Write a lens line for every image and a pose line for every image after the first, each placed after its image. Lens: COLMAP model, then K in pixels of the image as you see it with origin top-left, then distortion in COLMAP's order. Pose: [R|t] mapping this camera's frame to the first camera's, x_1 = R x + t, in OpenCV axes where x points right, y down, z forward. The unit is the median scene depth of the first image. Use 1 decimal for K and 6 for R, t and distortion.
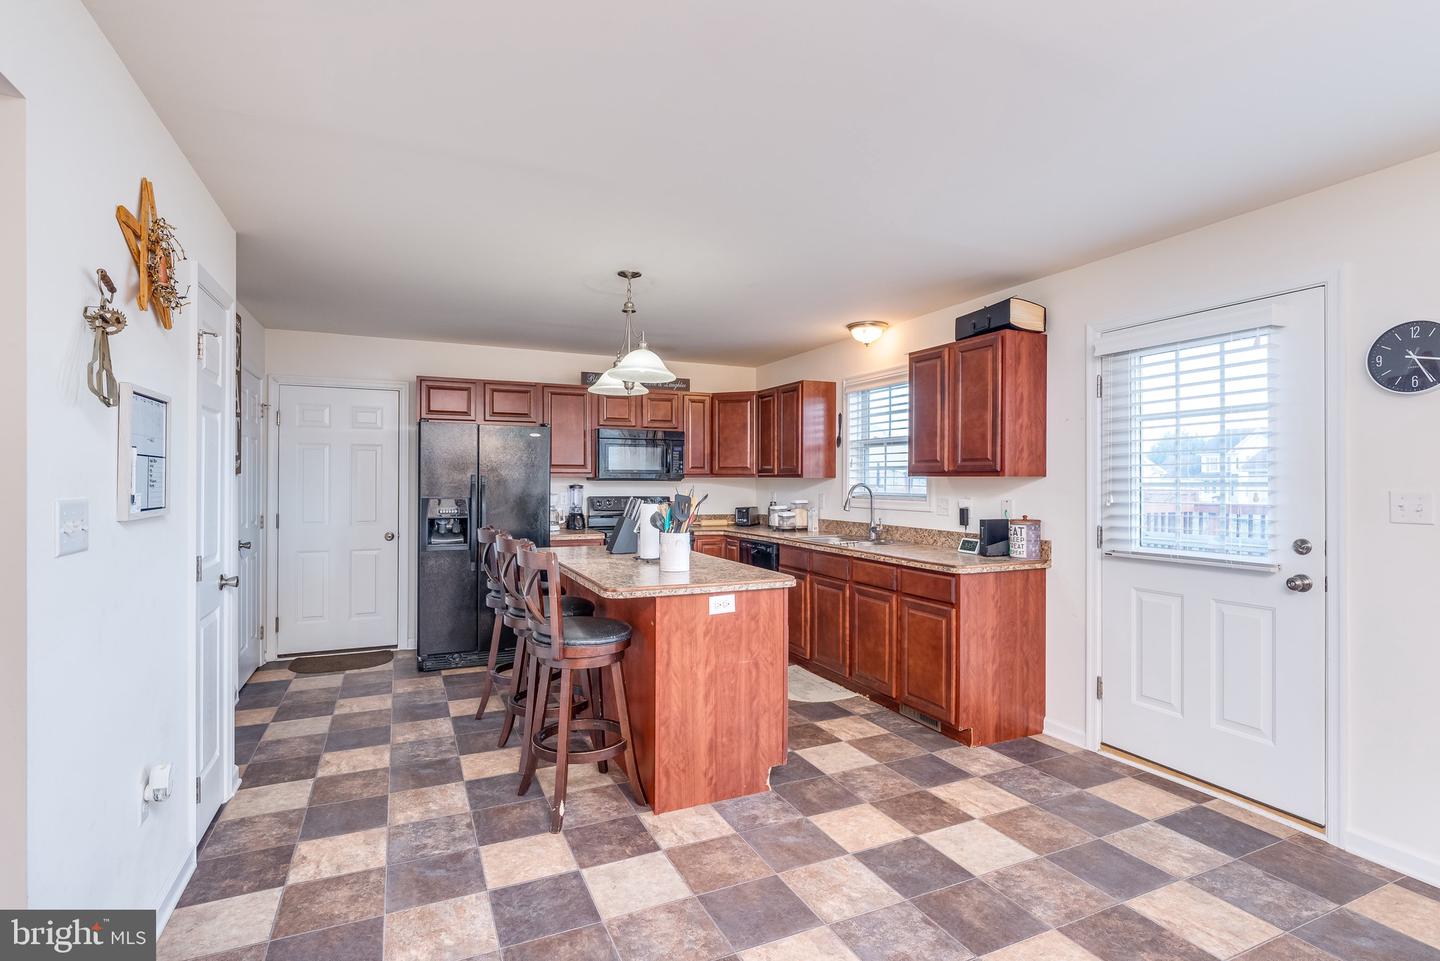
lens RADIAL K [[696.9, 0, 720.3], [0, 696.9, 476.5], [0, 0, 1]] dist [0.000295, 0.000046]
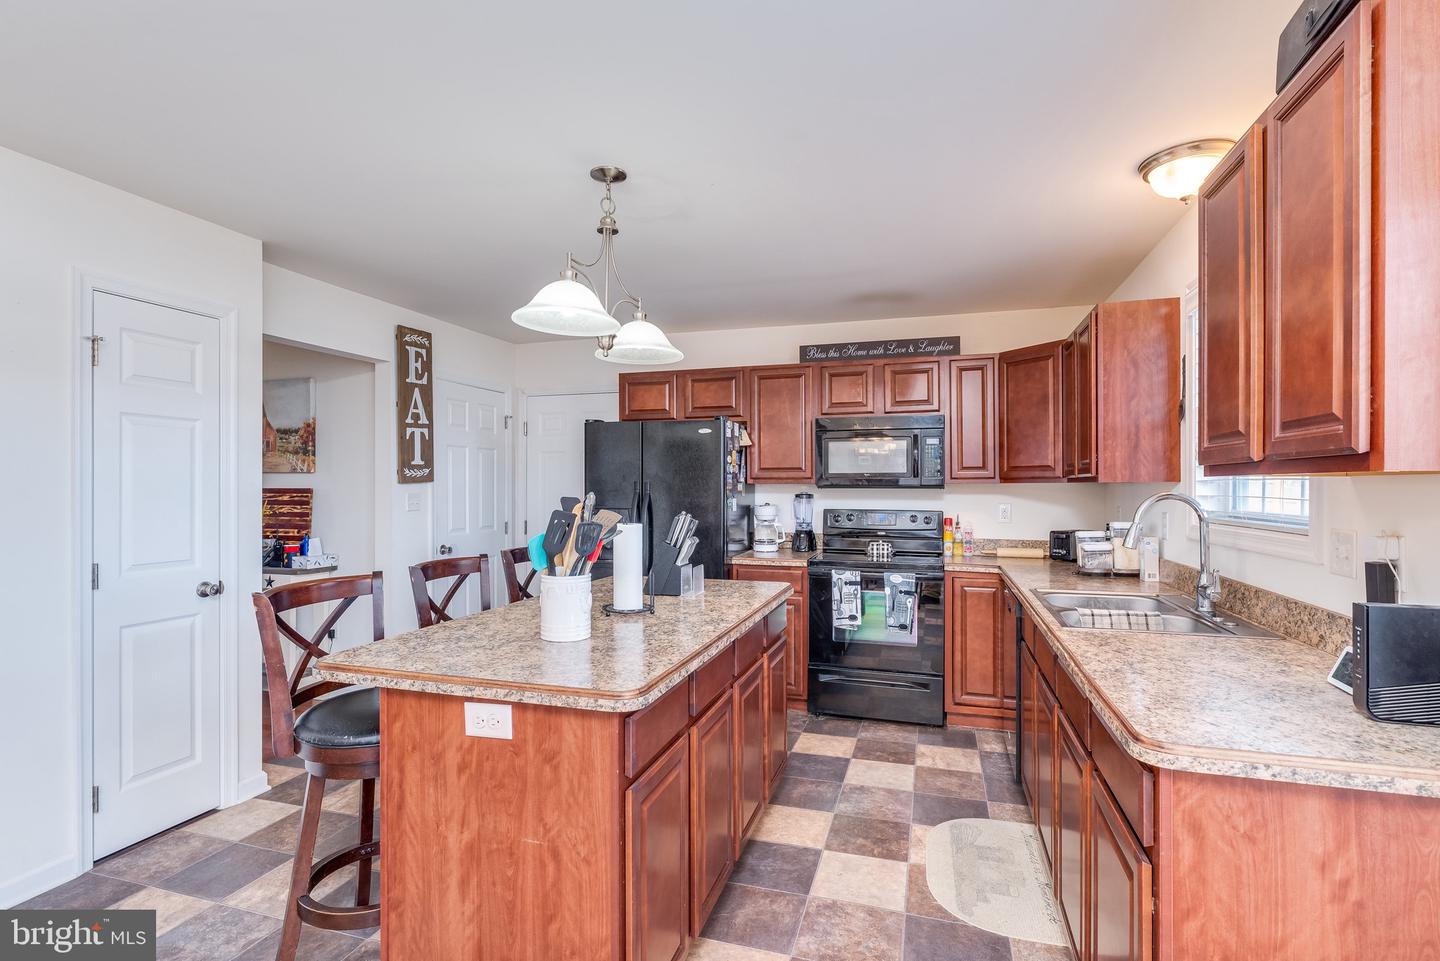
lens RADIAL K [[698.3, 0, 716.3], [0, 698.3, 486.3], [0, 0, 1]] dist [-0.000586, 0.000565]
pose [[0.740936, -0.002875, -0.671569, 0.376970], [0.004393, 0.999990, 0.000566, 0.004738], [0.671561, -0.003369, 0.740942, 0.559643]]
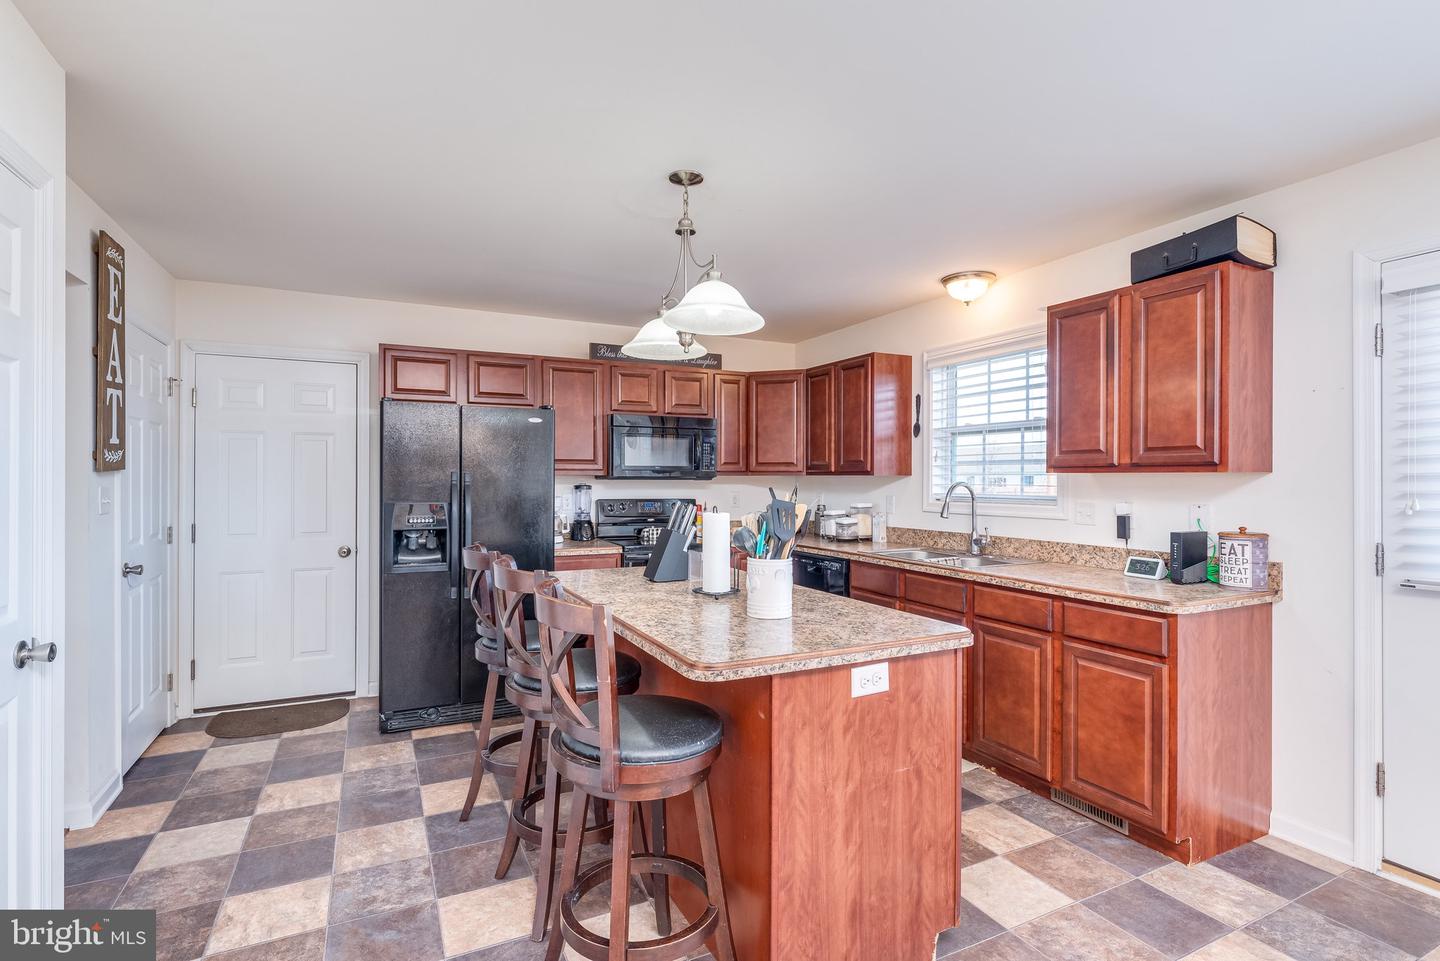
lens RADIAL K [[696.9, 0, 720.3], [0, 696.9, 476.5], [0, 0, 1]] dist [0.000295, 0.000046]
pose [[0.999528, -0.001358, 0.030695, -0.114367], [0.001337, 0.999999, 0.000694, 0.003202], [-0.030696, -0.000653, 0.999529, 0.302099]]
